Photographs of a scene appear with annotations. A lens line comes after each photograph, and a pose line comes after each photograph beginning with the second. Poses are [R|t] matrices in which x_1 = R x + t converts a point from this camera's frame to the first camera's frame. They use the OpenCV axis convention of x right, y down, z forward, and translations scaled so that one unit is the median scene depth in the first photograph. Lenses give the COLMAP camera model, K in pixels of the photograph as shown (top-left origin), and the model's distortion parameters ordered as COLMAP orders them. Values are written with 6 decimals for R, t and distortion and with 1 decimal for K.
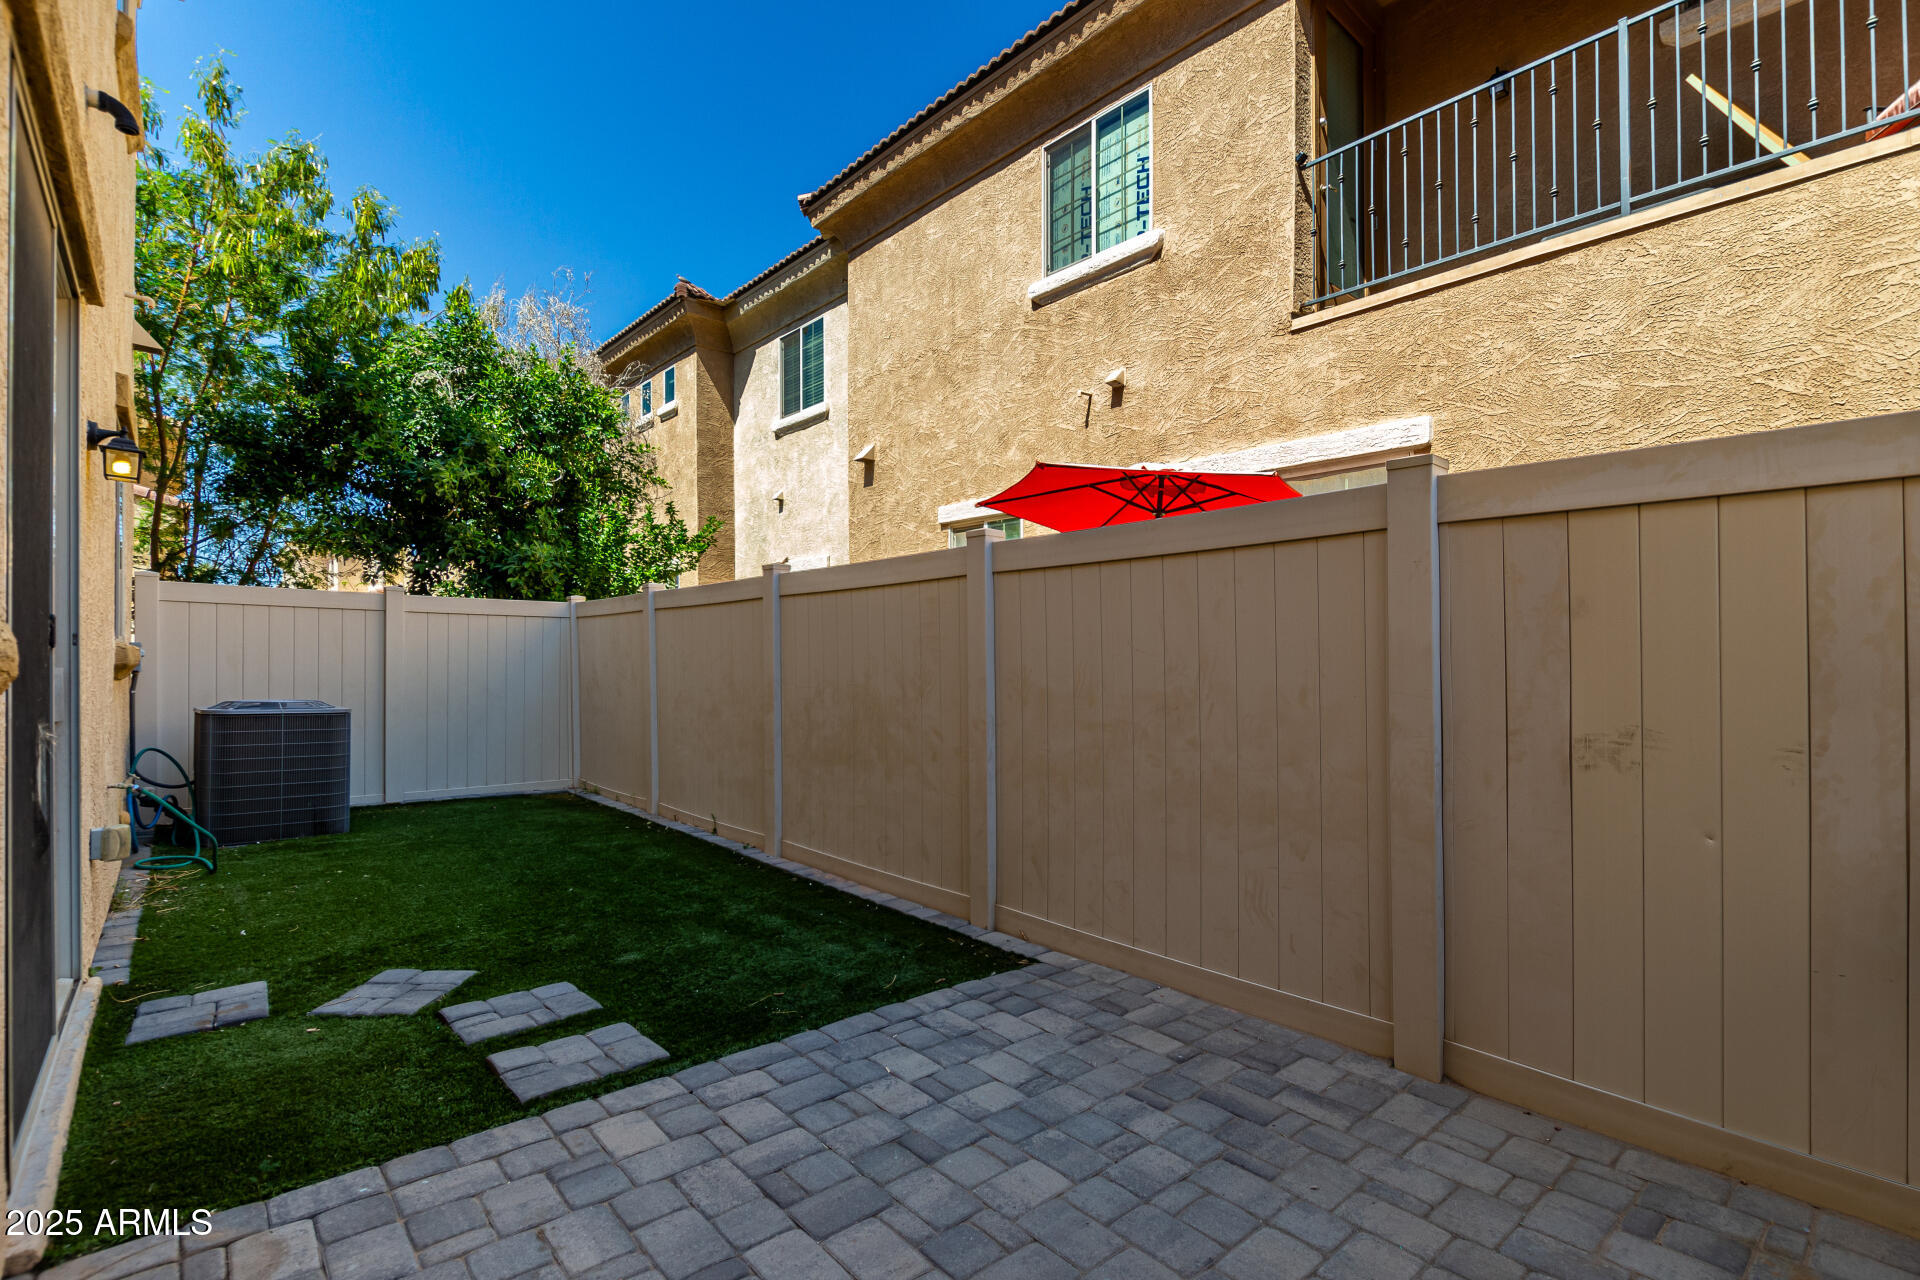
lens RADIAL K [[876.0, 0, 980.1], [0, 876.0, 646.4], [0, 0, 1]] dist [0.008370, -0.002964]
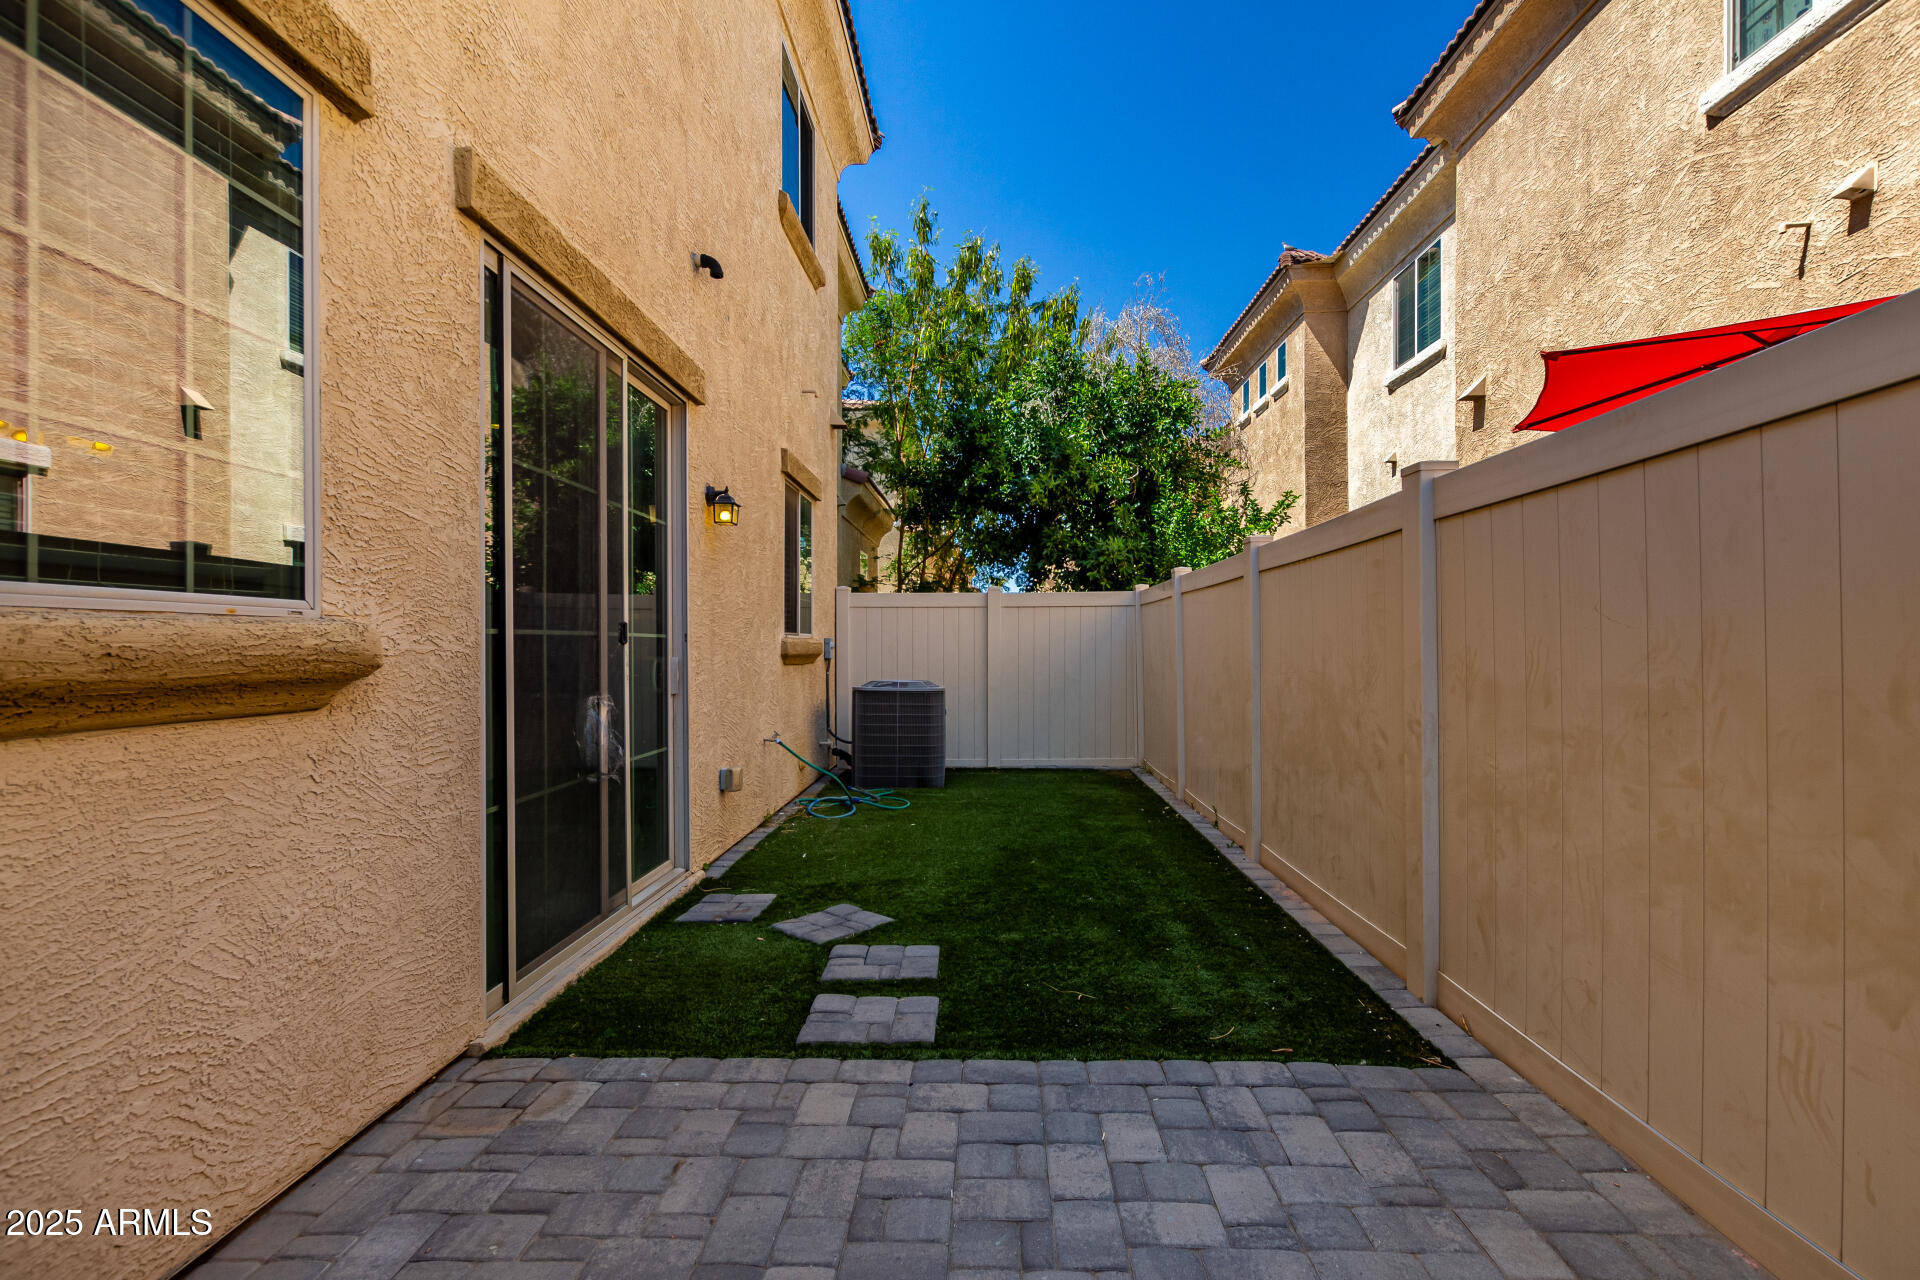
lens RADIAL K [[876.0, 0, 971.3], [0, 876.0, 646.3], [0, 0, 1]] dist [0.008370, -0.002964]
pose [[0.730018, -0.013949, -0.683285, 0.108412], [0.026131, 0.999630, 0.007512, 0.002971], [0.682928, -0.023339, 0.730113, 0.092106]]
